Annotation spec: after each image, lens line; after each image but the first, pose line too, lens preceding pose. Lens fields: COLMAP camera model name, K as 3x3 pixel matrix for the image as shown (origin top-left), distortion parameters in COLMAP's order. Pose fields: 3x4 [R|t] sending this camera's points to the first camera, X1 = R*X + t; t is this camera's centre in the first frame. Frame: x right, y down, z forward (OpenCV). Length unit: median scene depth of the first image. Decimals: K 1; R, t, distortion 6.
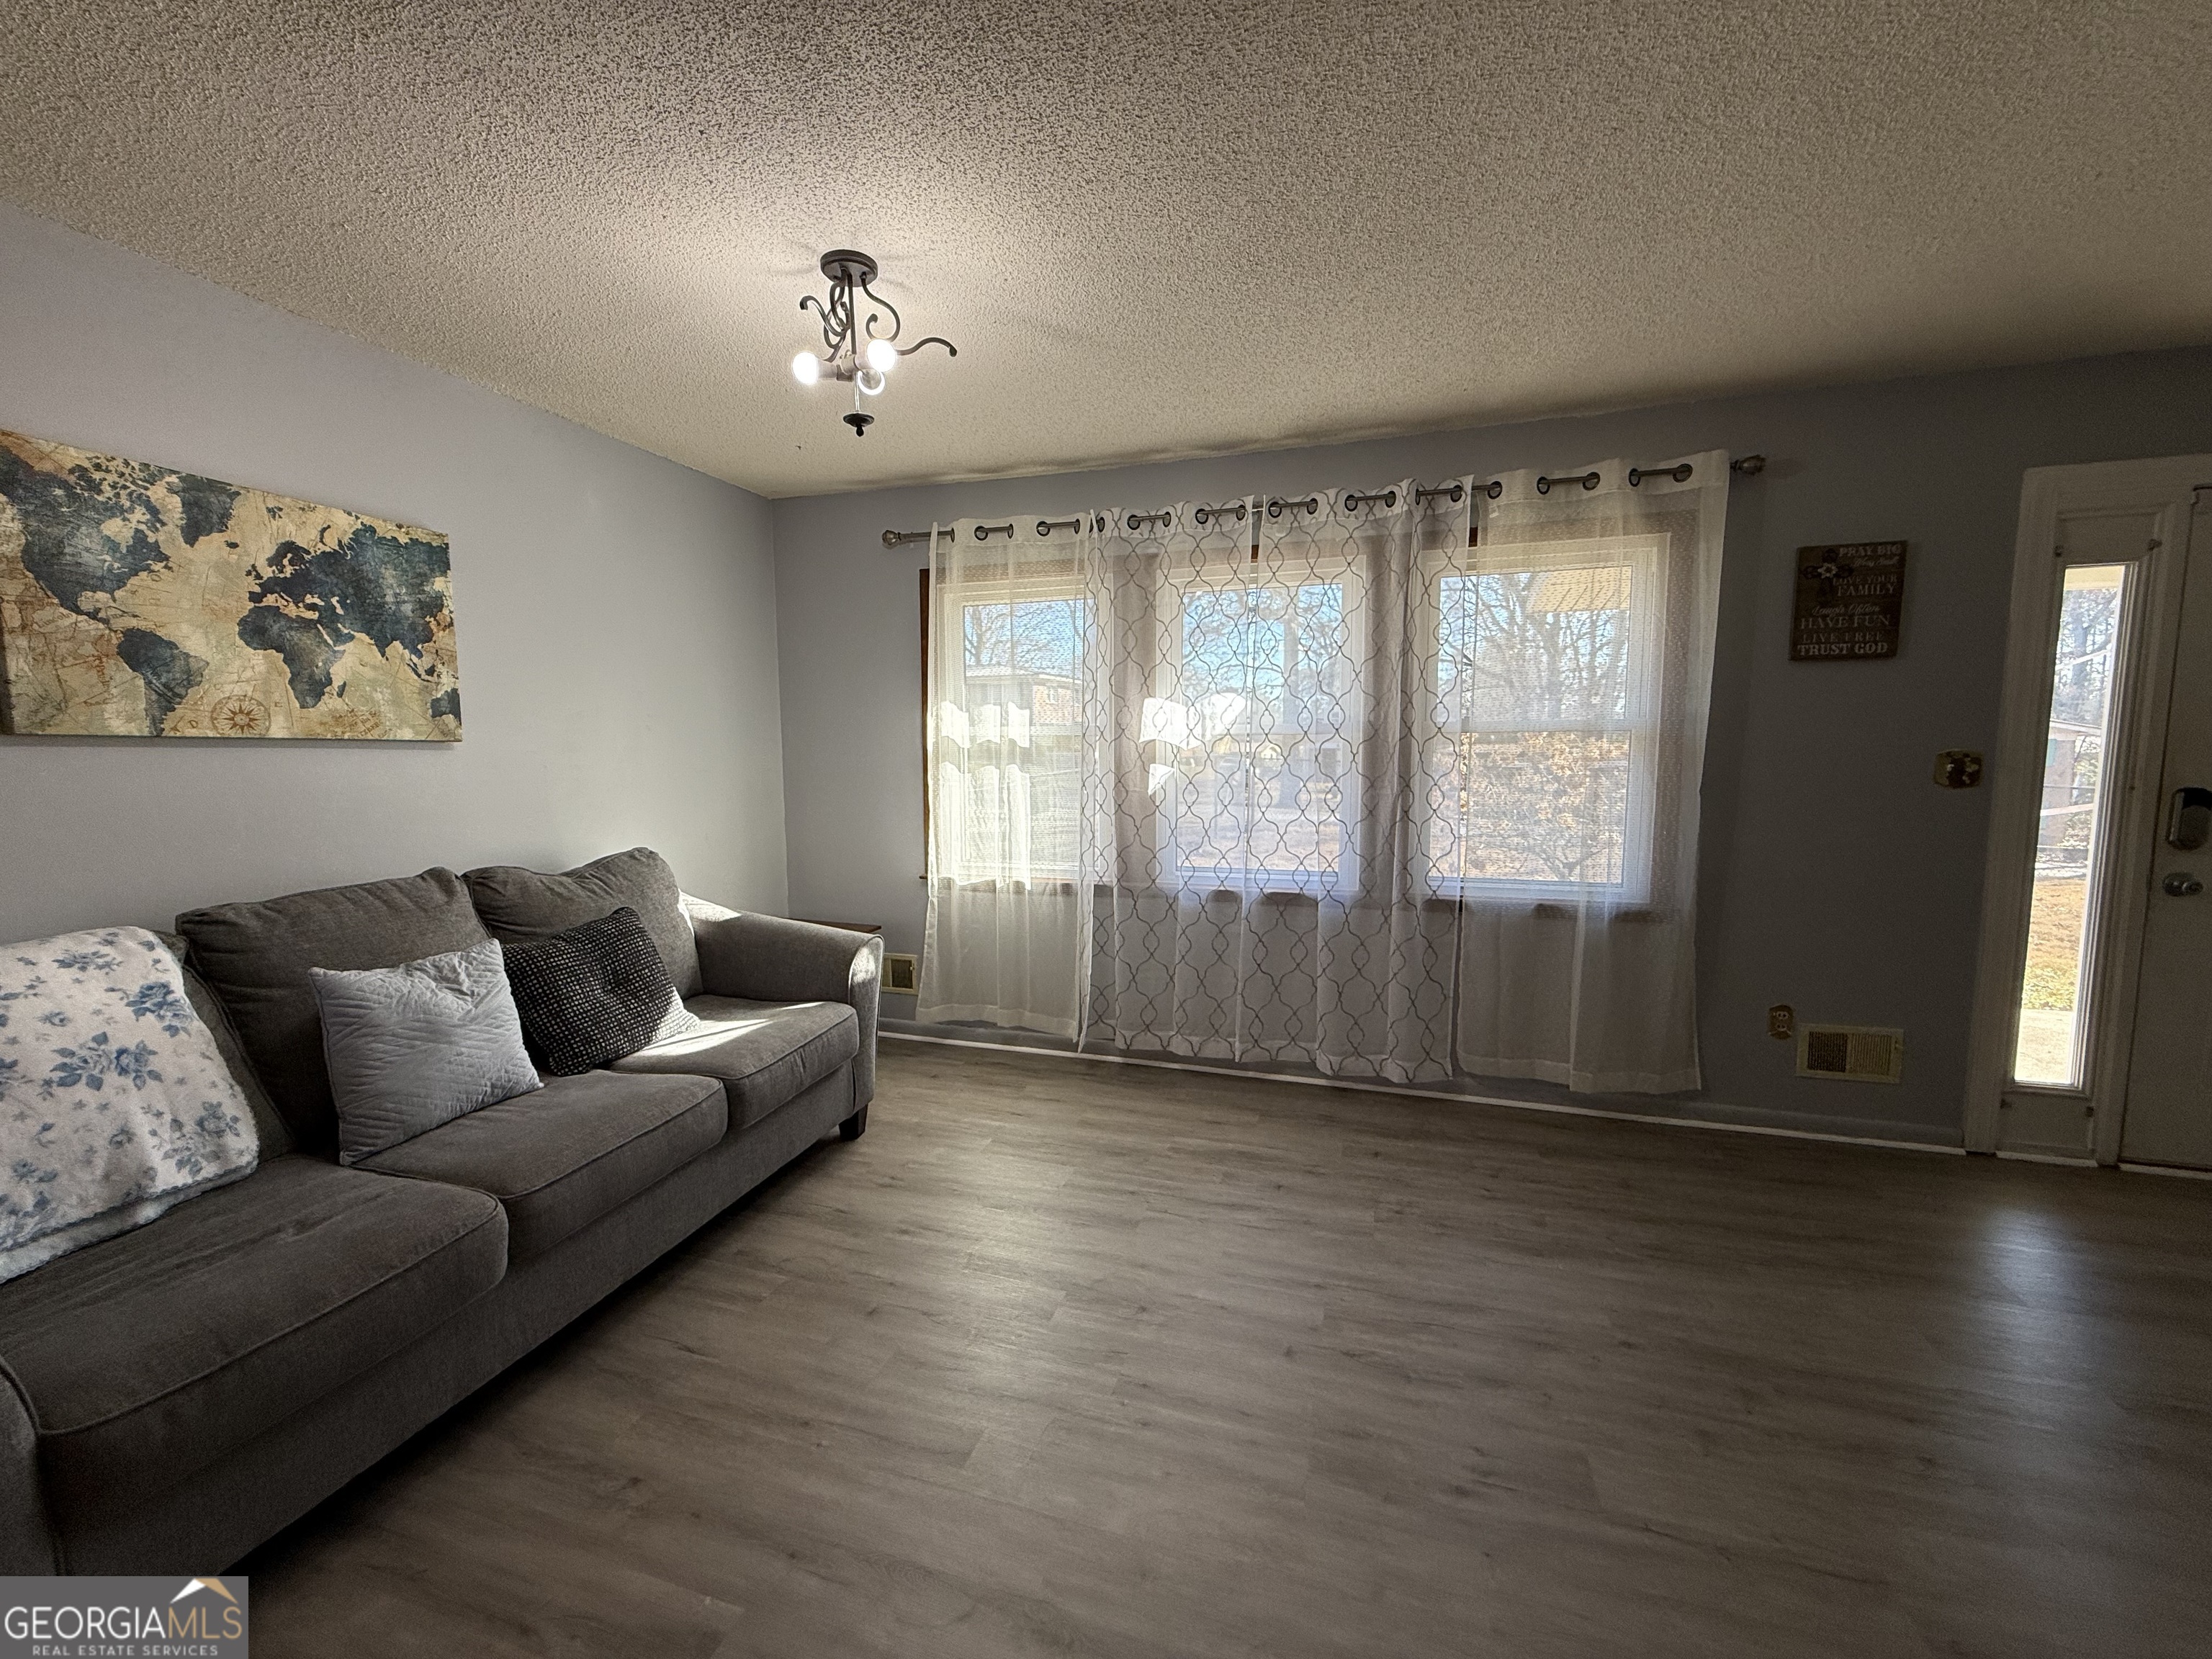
lens RADIAL K [[881.7, 0, 1100.2], [0, 881.7, 827.4], [0, 0, 1]] dist [-0.000511, 0.000489]
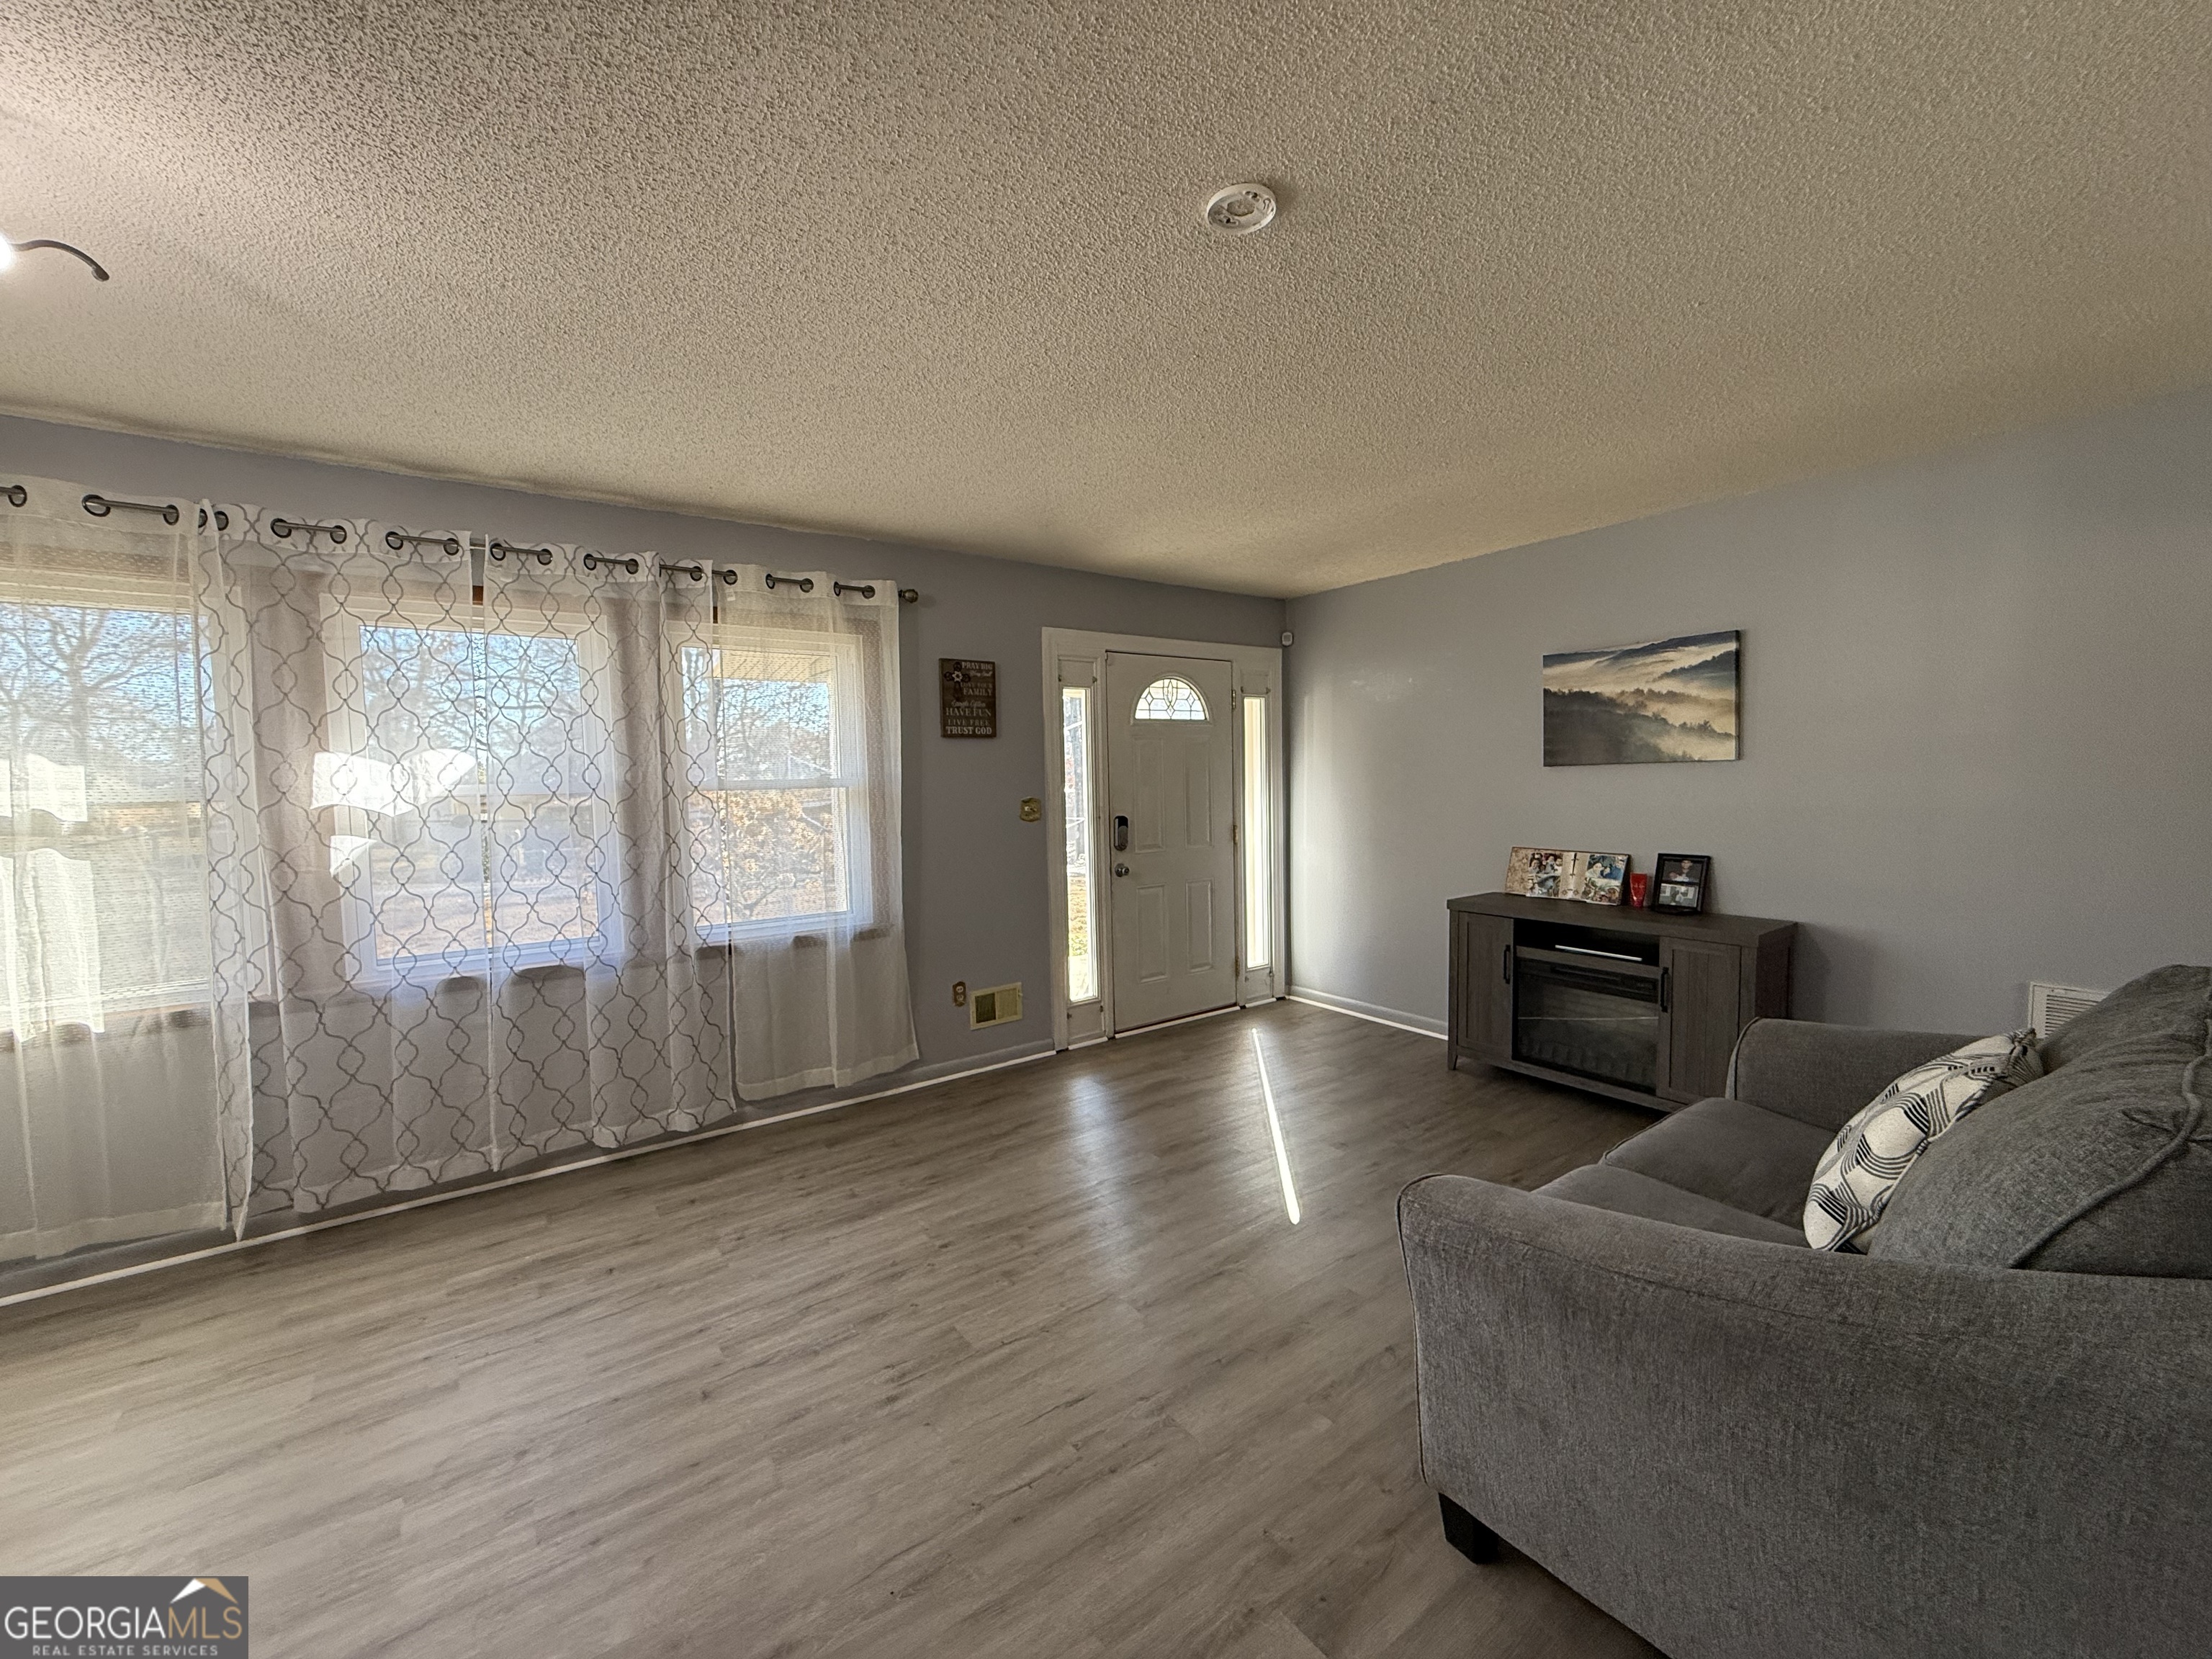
lens RADIAL K [[881.7, 0, 1104.9], [0, 881.7, 827.1], [0, 0, 1]] dist [-0.000511, 0.000489]
pose [[0.585680, -0.048821, 0.809071, -0.192833], [0.093896, 0.995551, -0.007897, -0.009422], [-0.805085, 0.080594, 0.587658, -0.023359]]
